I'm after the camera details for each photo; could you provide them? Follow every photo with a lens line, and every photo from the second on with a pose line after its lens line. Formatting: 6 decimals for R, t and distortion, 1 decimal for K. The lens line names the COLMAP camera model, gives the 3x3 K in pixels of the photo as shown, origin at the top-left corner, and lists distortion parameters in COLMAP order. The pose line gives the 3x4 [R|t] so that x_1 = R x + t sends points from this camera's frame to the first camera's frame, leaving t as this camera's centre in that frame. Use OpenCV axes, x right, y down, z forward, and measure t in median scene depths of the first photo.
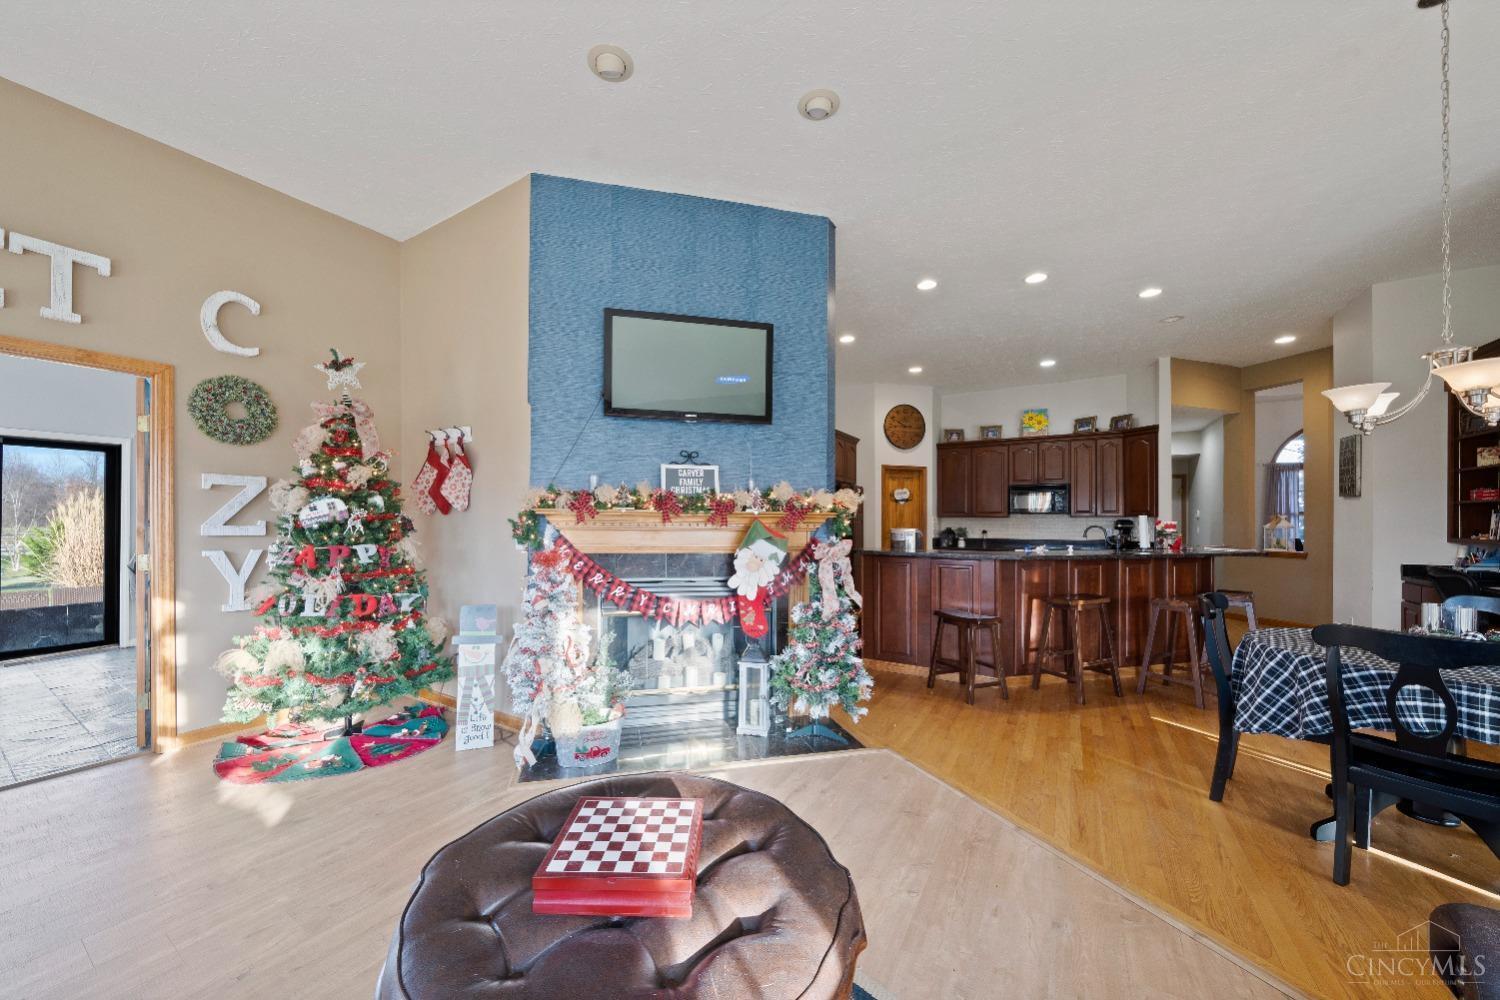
lens RADIAL K [[523.2, 0, 749.4], [0, 523.2, 516.1], [0, 0, 1]] dist [0.001184, -0.002782]
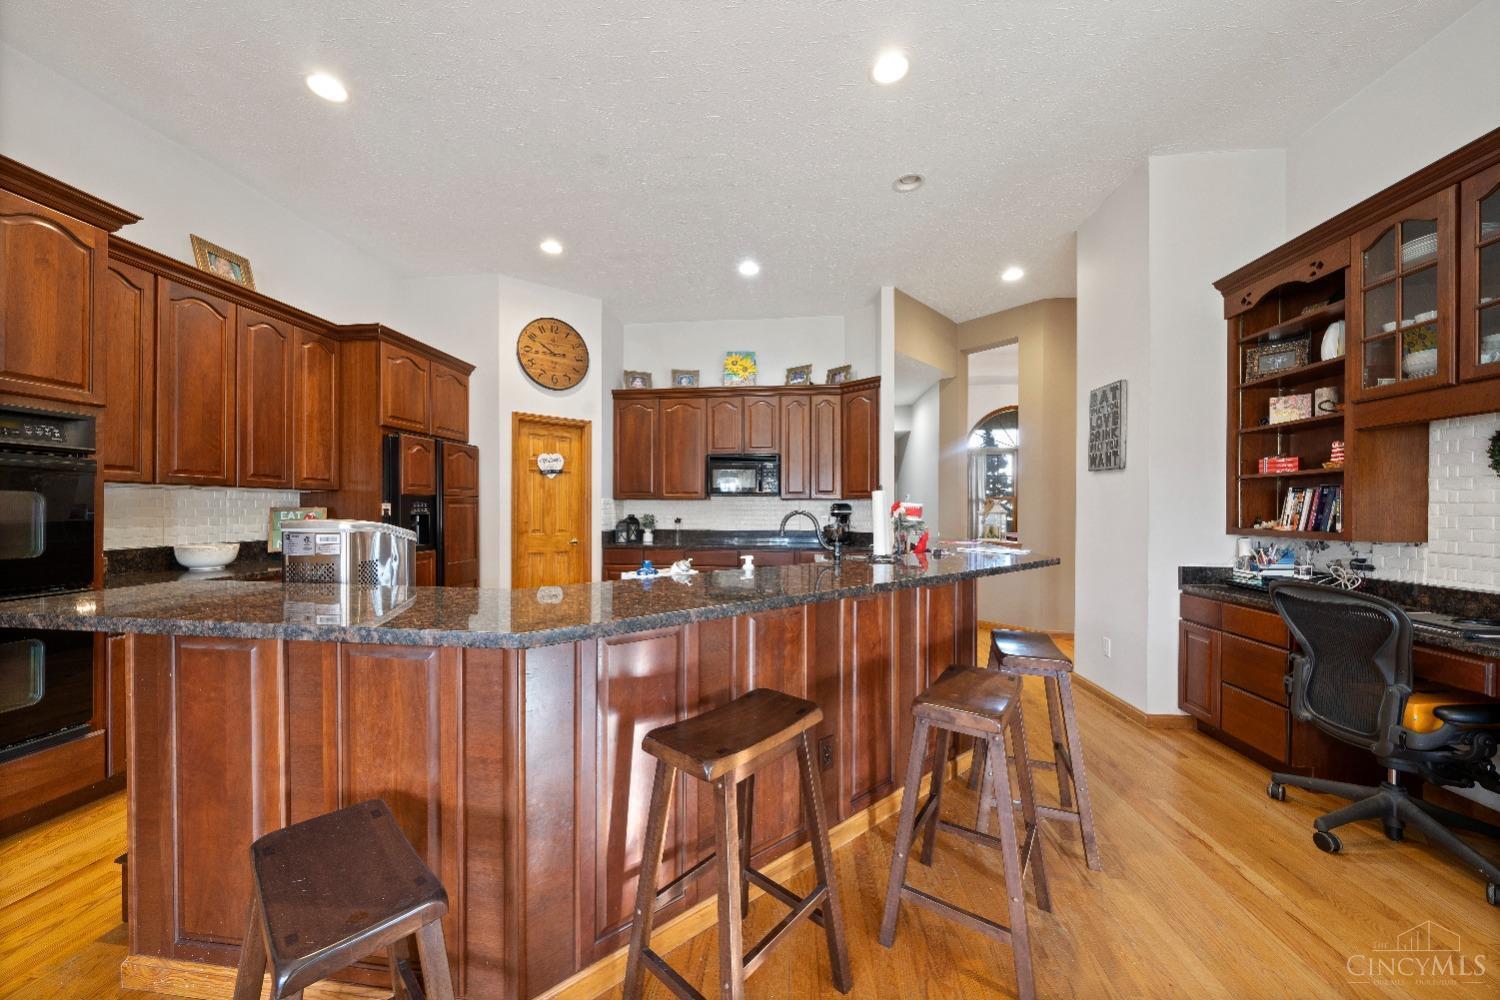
lens RADIAL K [[538.1, 0, 743.3], [0, 538.1, 505.7], [0, 0, 1]] dist [-0.000205, -0.000090]
pose [[0.900300, 0.002981, 0.435260, 0.243753], [-0.005725, 0.999971, 0.004995, 0.007135], [-0.435233, -0.006989, 0.900291, 0.351524]]
